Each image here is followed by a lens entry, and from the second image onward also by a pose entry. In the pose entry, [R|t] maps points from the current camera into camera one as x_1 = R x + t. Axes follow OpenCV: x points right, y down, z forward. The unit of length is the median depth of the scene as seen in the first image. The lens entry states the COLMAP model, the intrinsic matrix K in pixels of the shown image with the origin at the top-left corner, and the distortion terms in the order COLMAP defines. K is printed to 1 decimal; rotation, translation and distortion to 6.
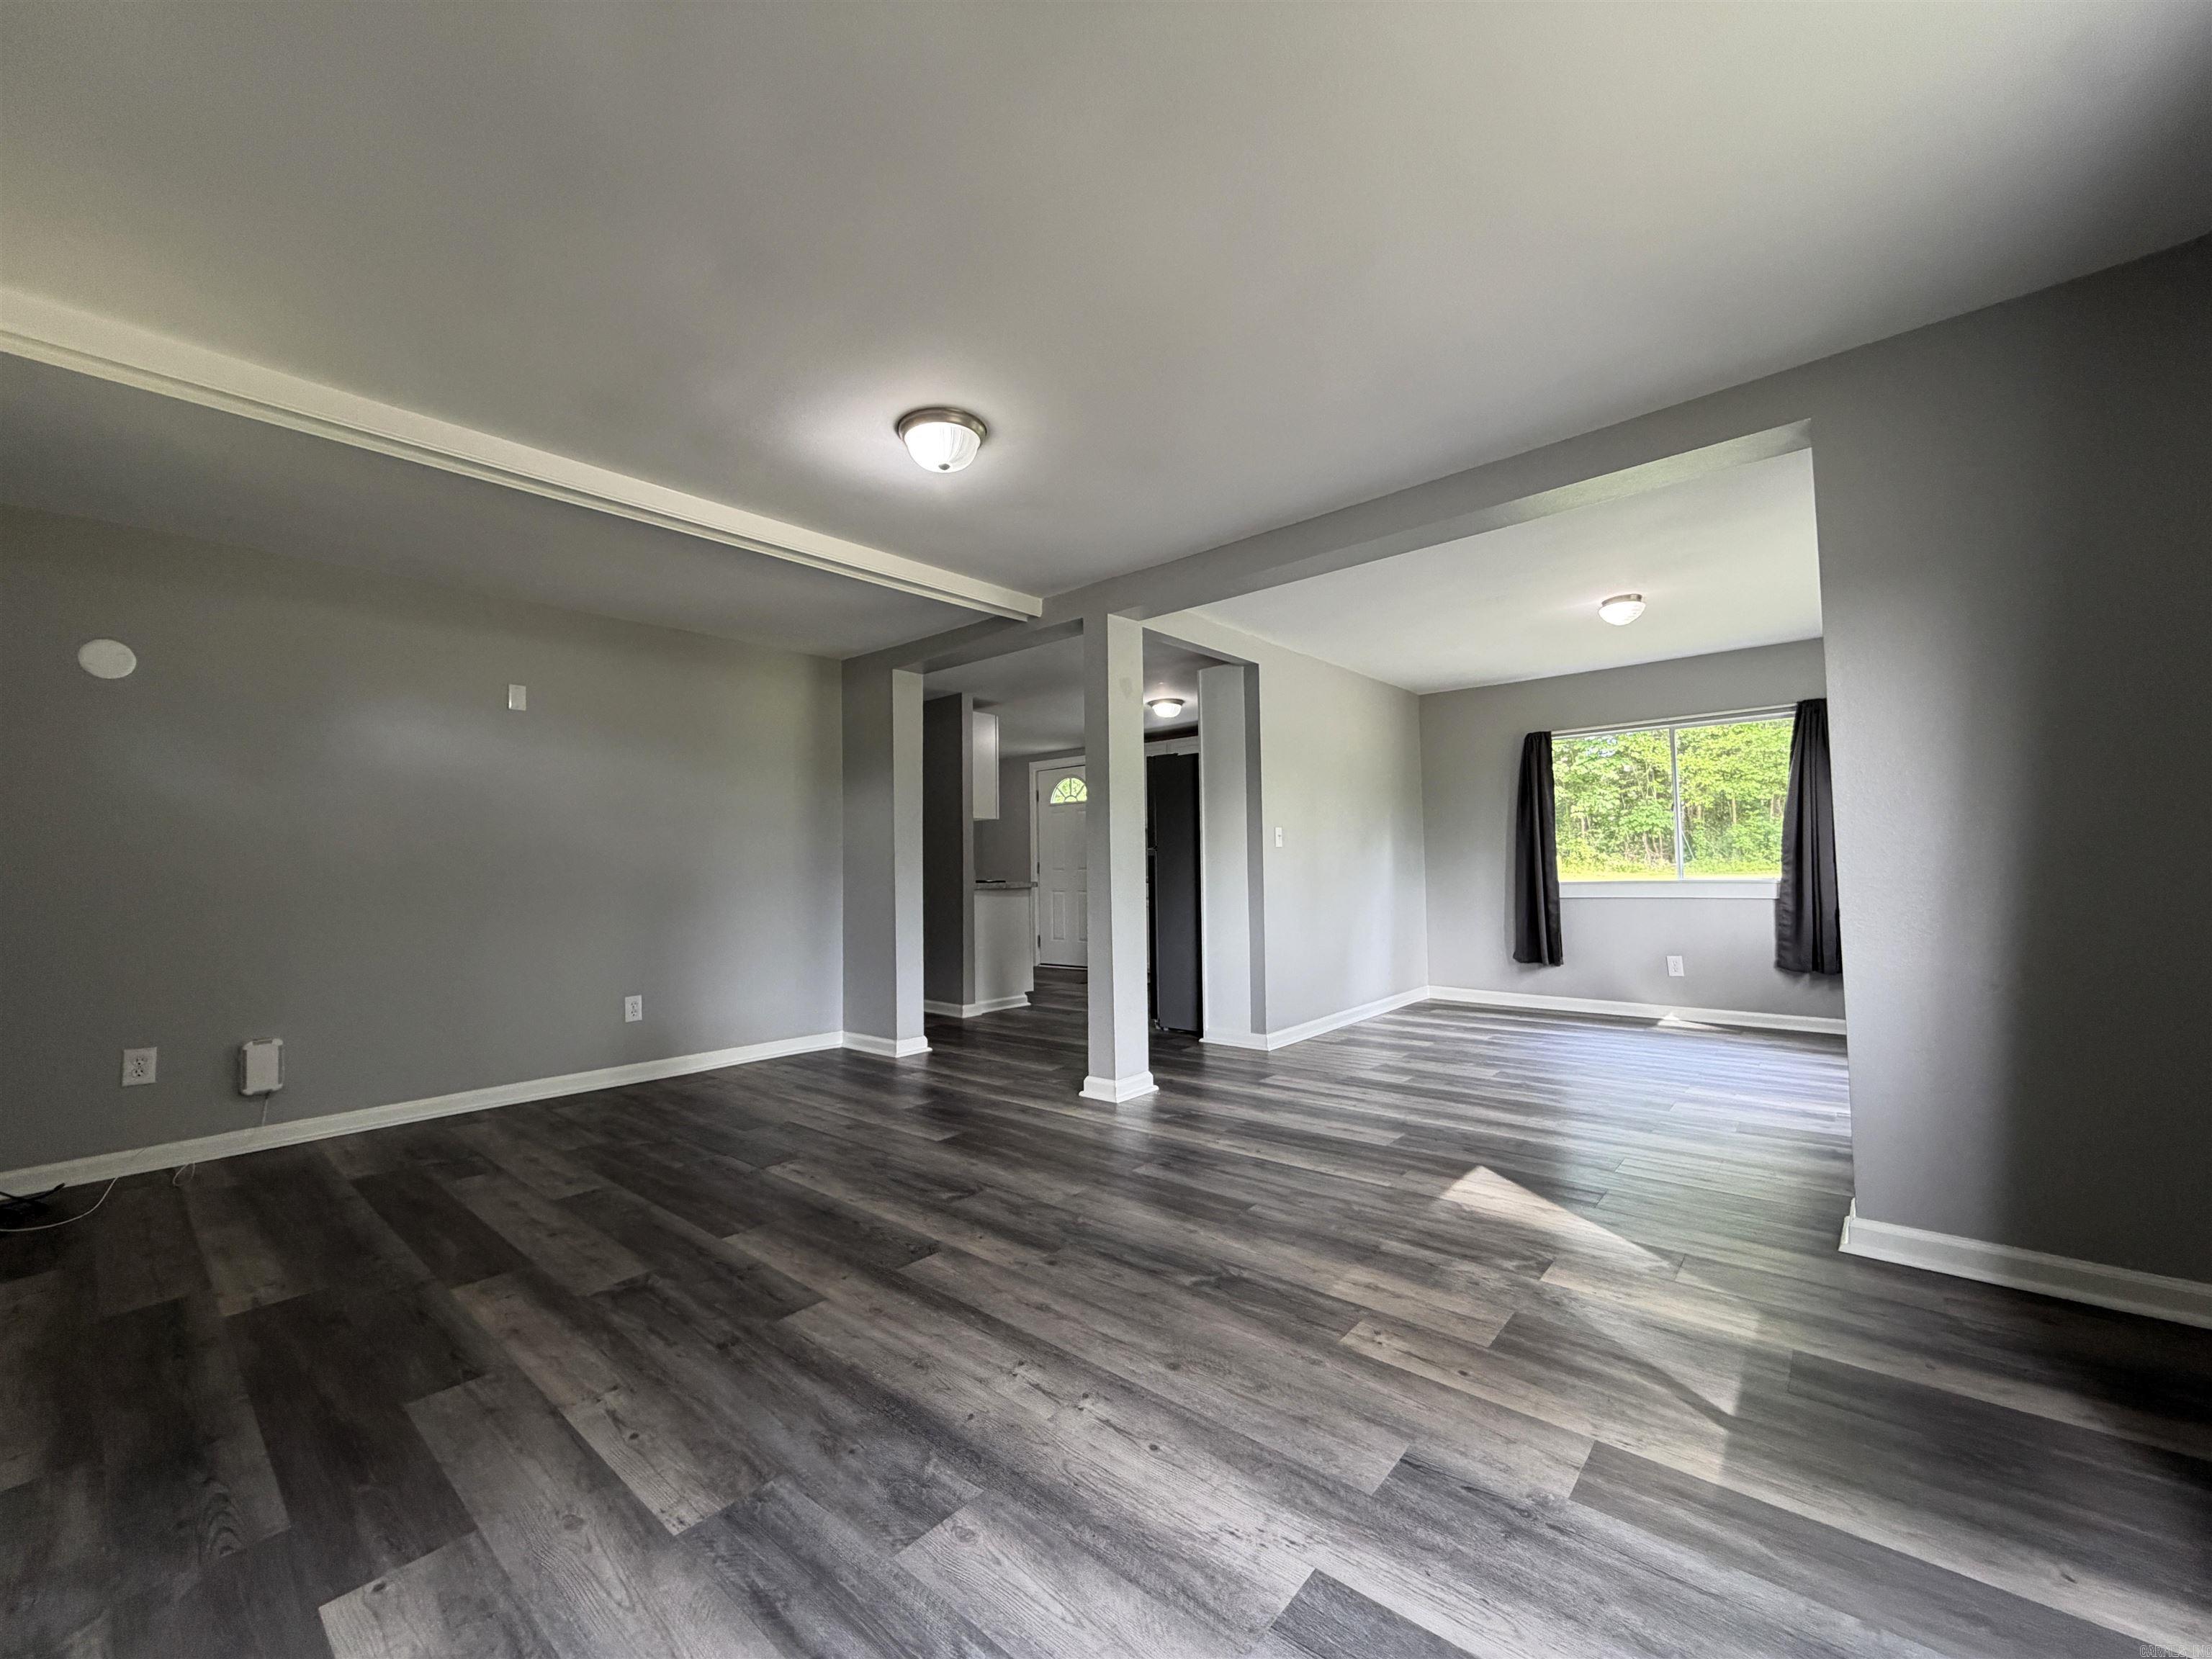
lens RADIAL K [[882.1, 0, 1094.5], [0, 882.1, 827.0], [0, 0, 1]] dist [0.000243, 0.000187]
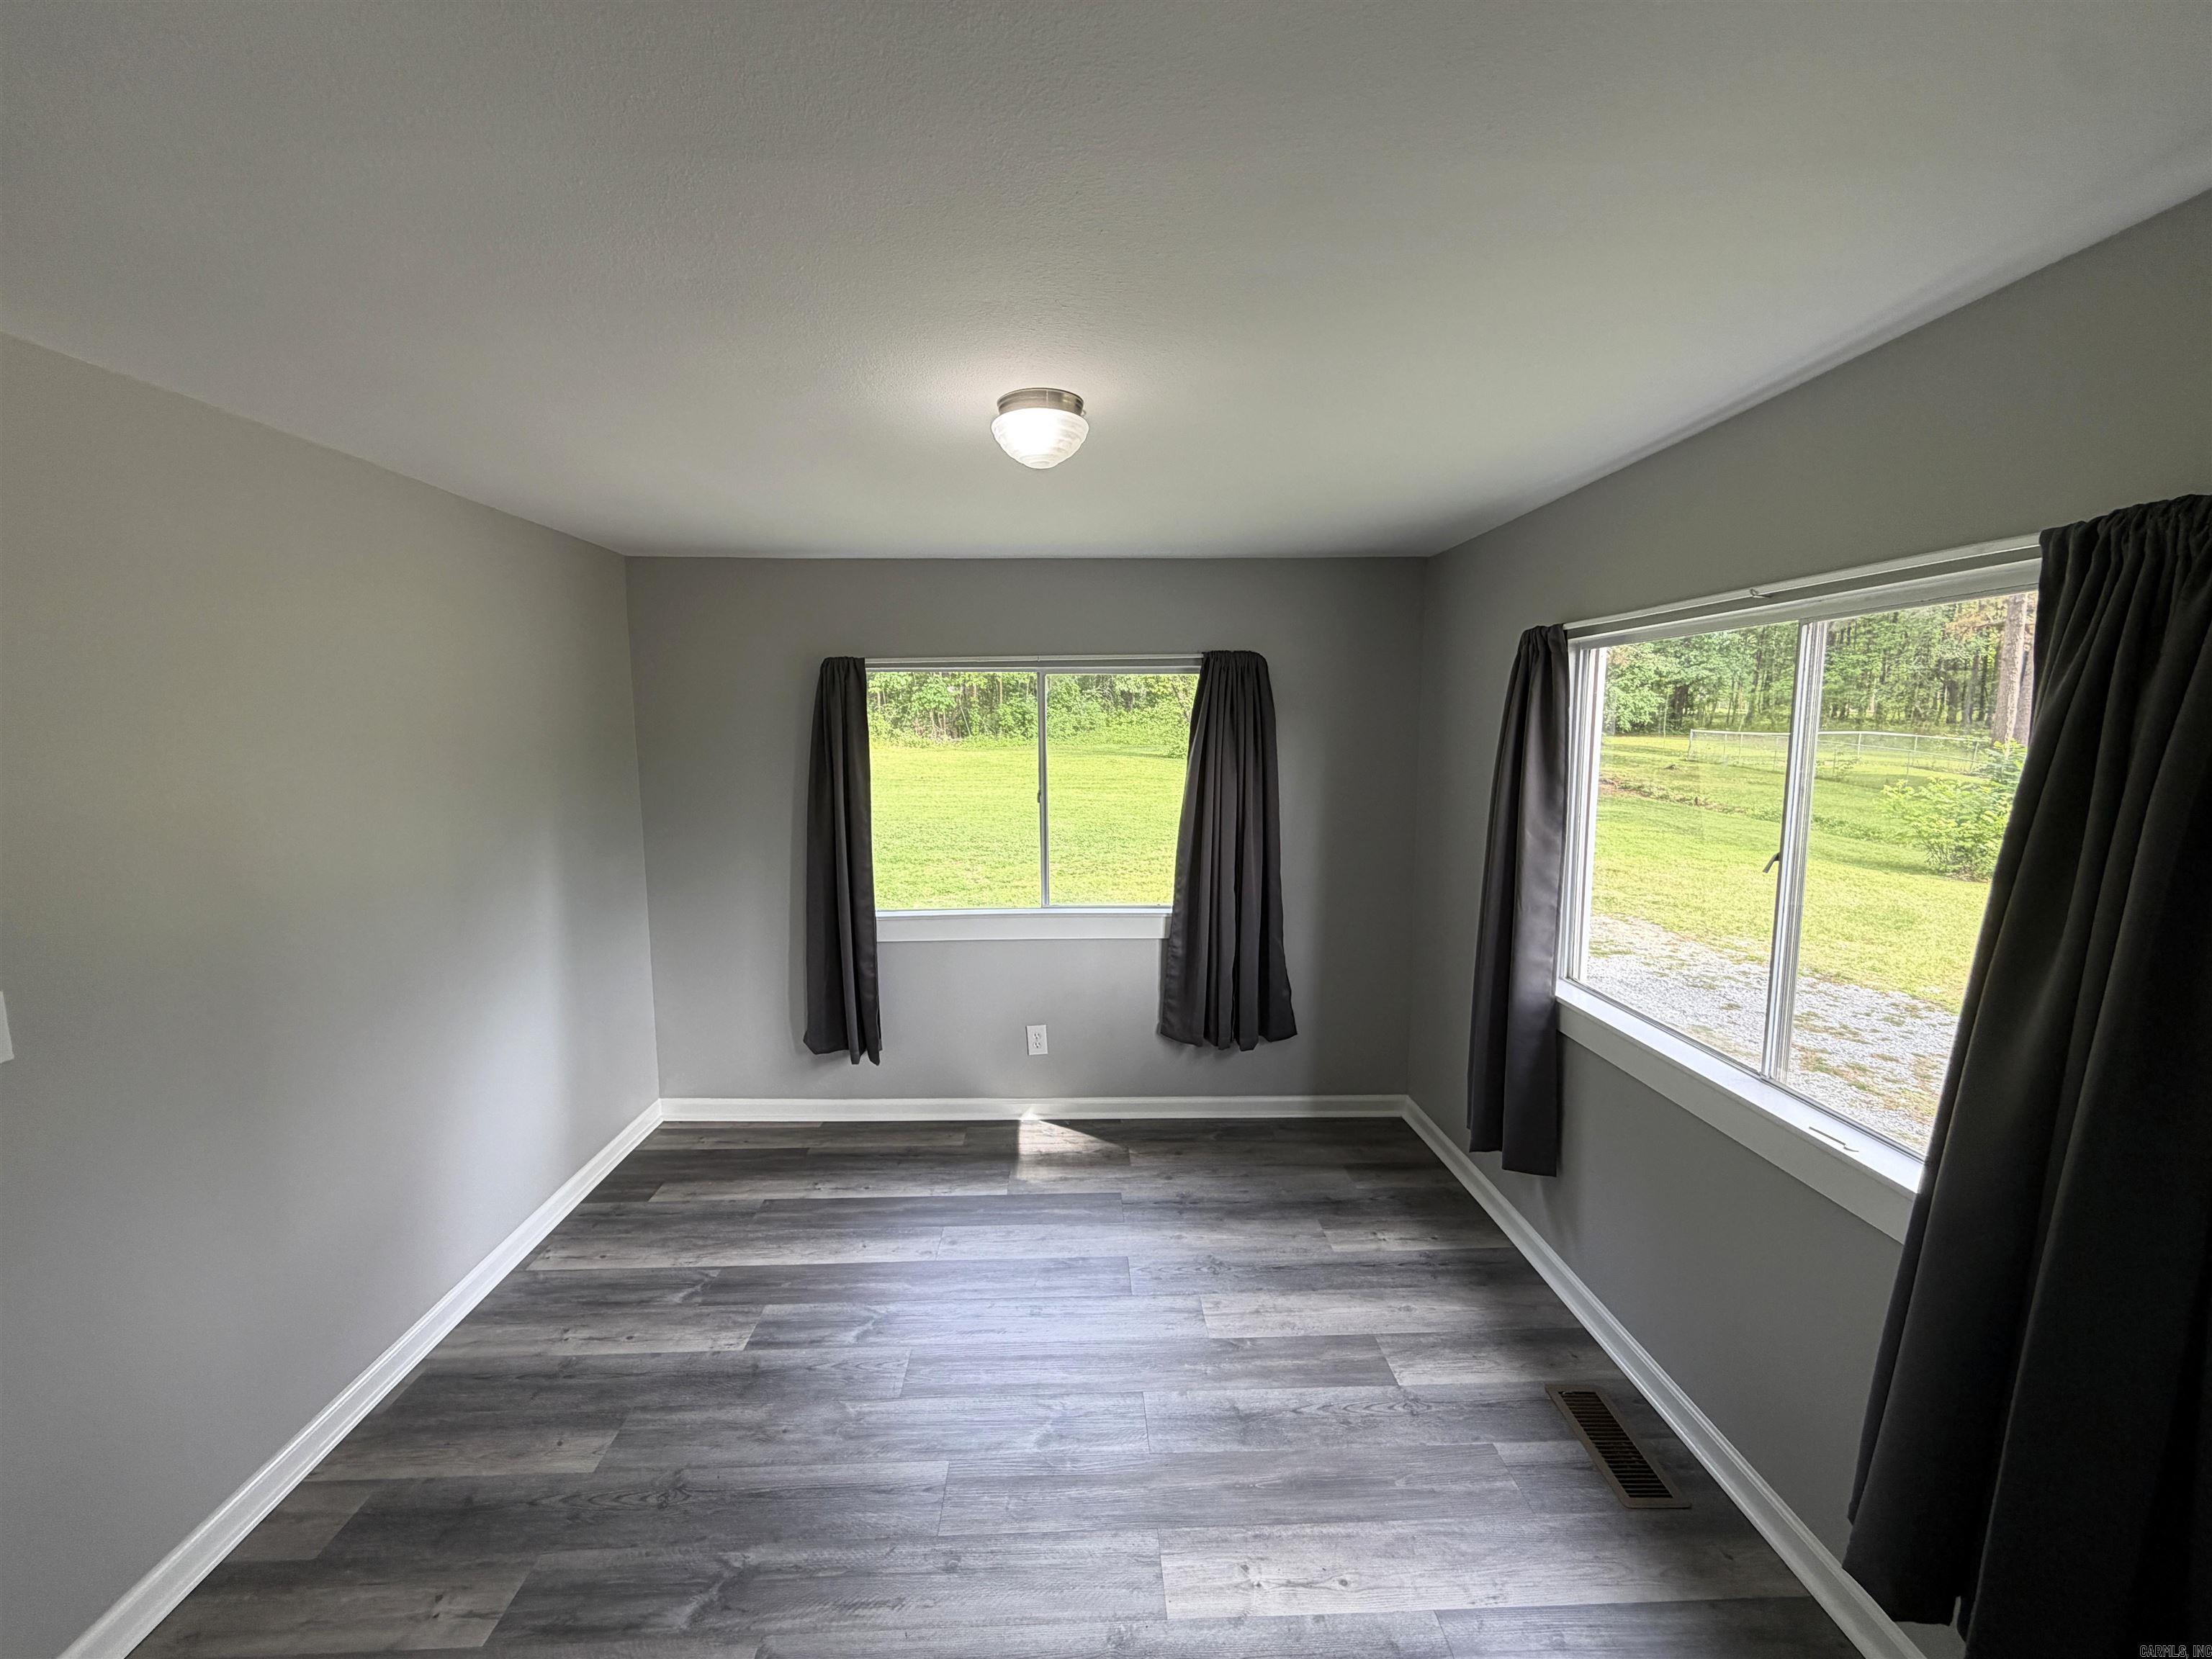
lens RADIAL K [[882.1, 0, 1094.5], [0, 882.1, 827.0], [0, 0, 1]] dist [0.000243, 0.000187]
pose [[0.733286, -0.066386, 0.676672, 0.272097], [-0.044935, 0.988315, 0.145654, -0.103727], [-0.678434, -0.137212, 0.721734, 0.551874]]
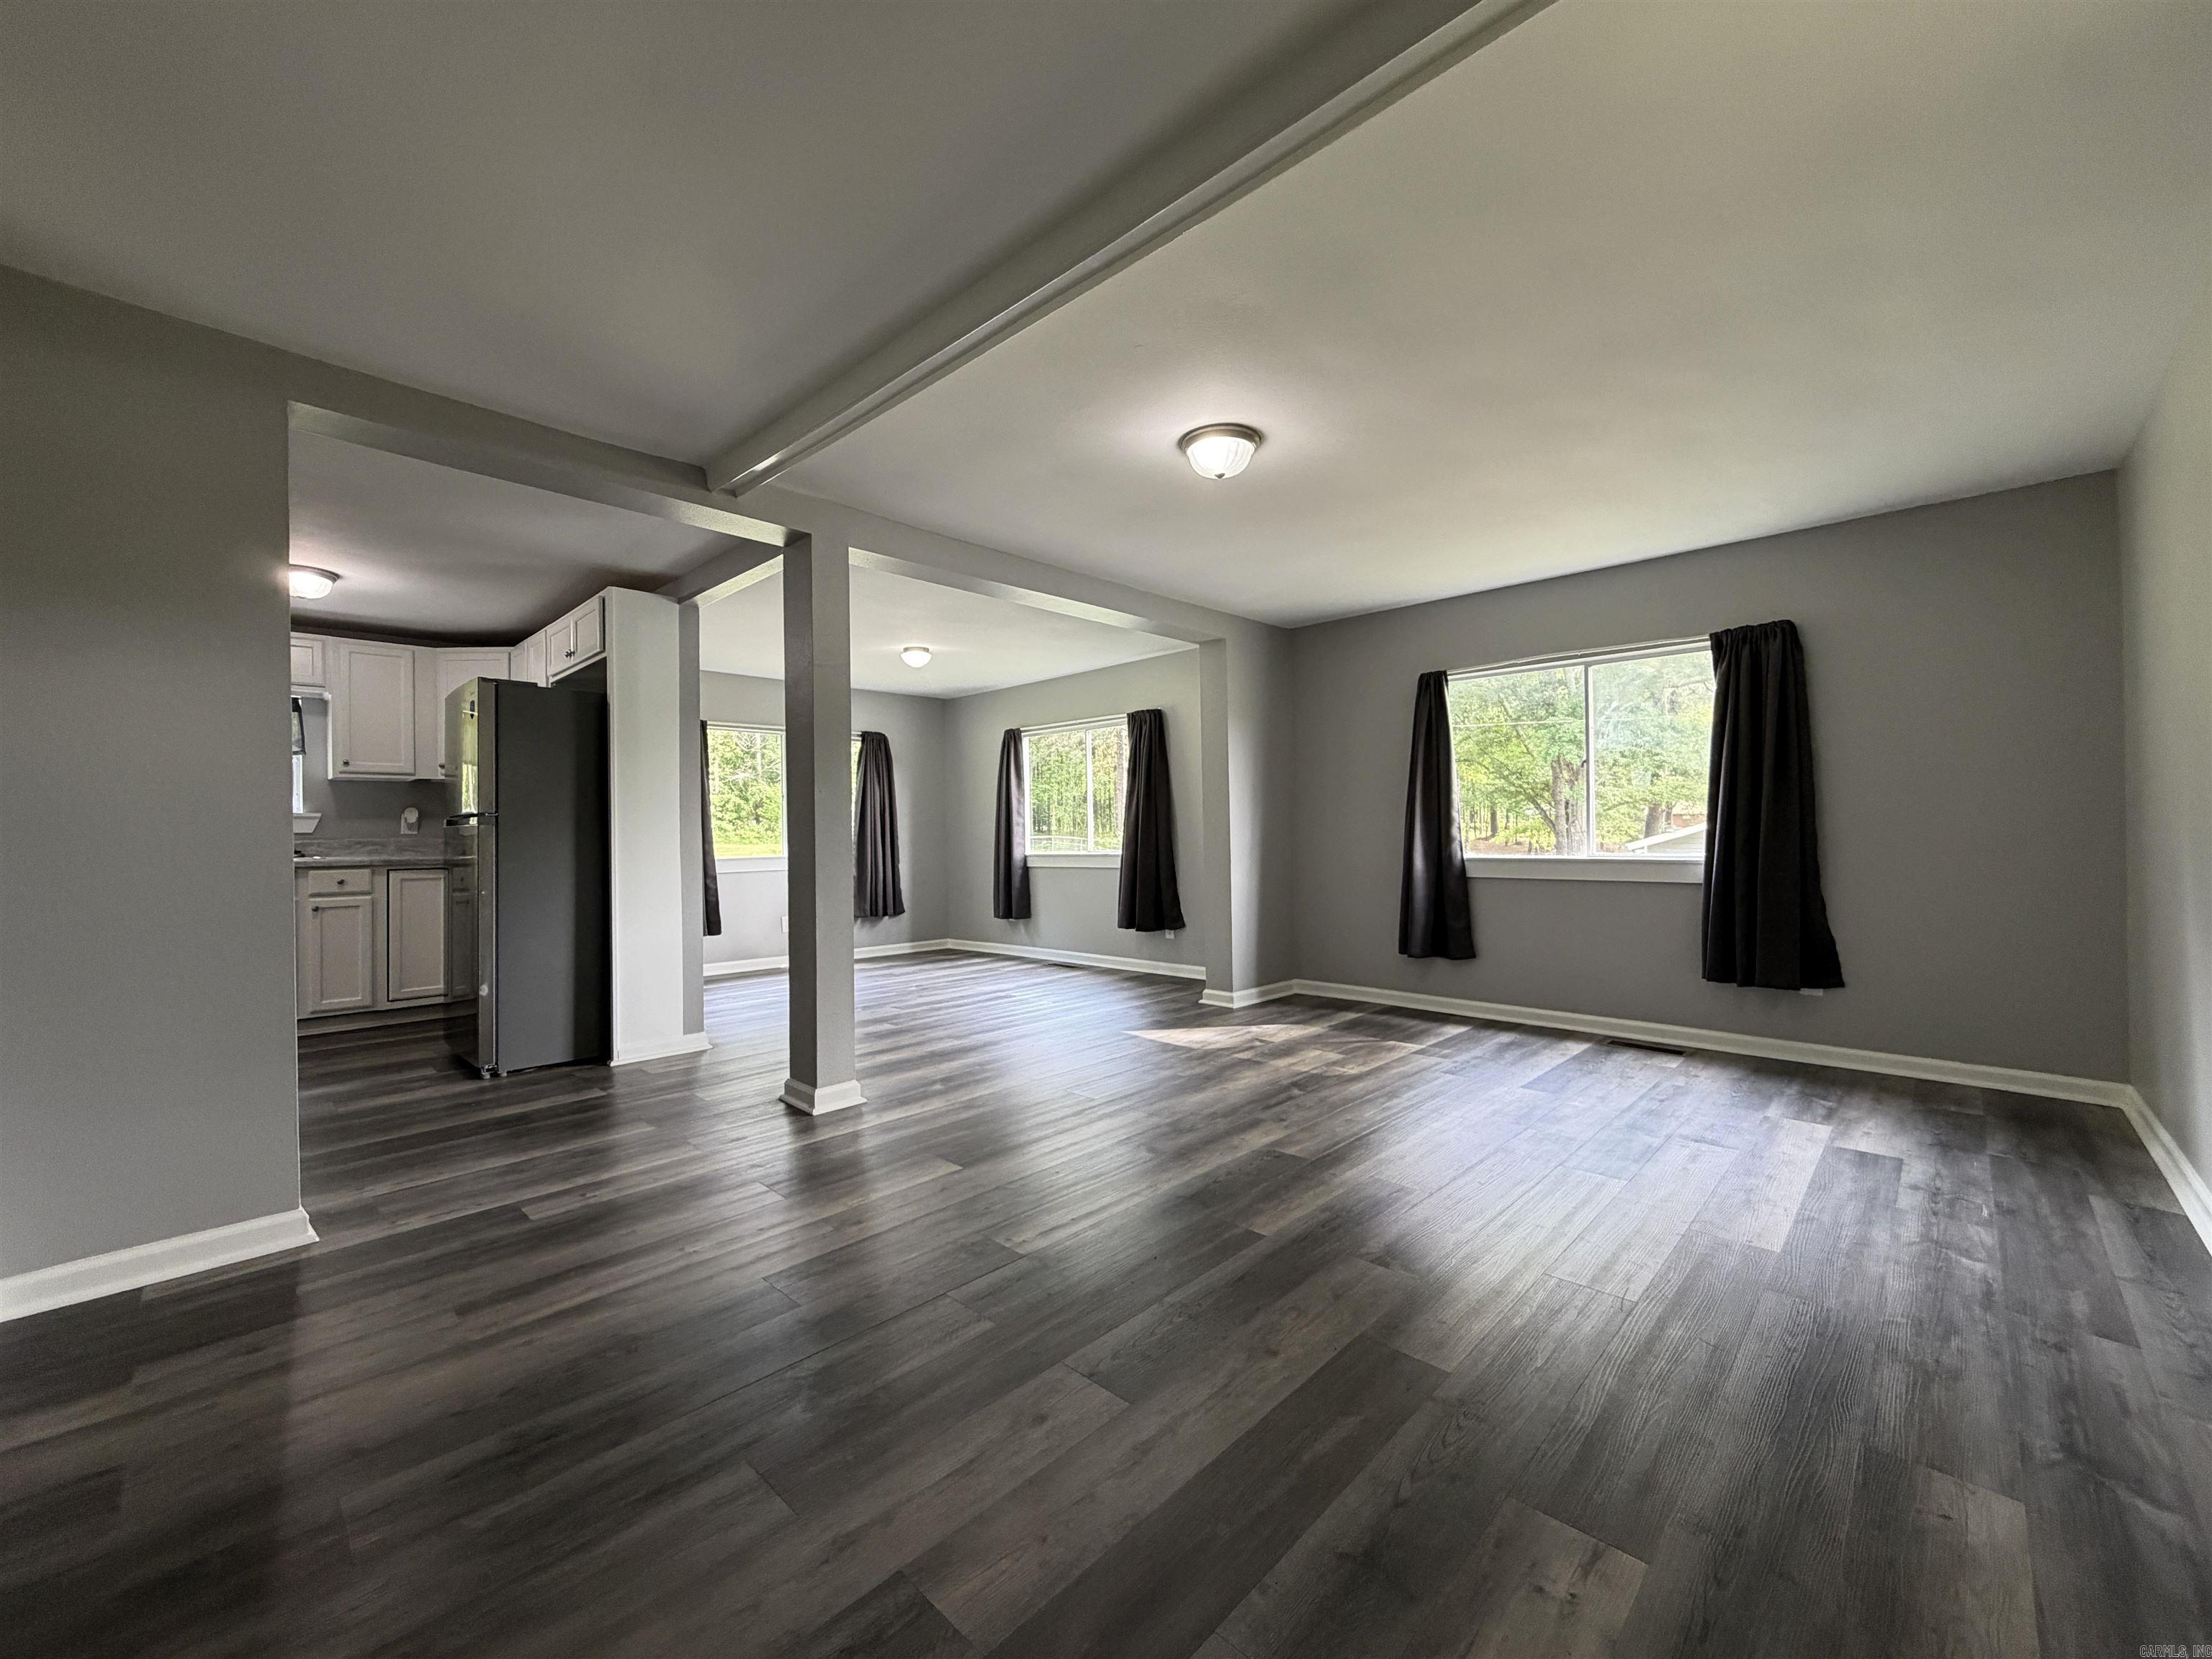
lens RADIAL K [[882.1, 0, 1094.5], [0, 882.1, 827.0], [0, 0, 1]] dist [0.000243, 0.000187]
pose [[0.057025, 0.026266, 0.998027, -0.625496], [-0.040349, 0.998898, -0.023983, 0.033733], [-0.997557, -0.038902, 0.058022, 0.526743]]
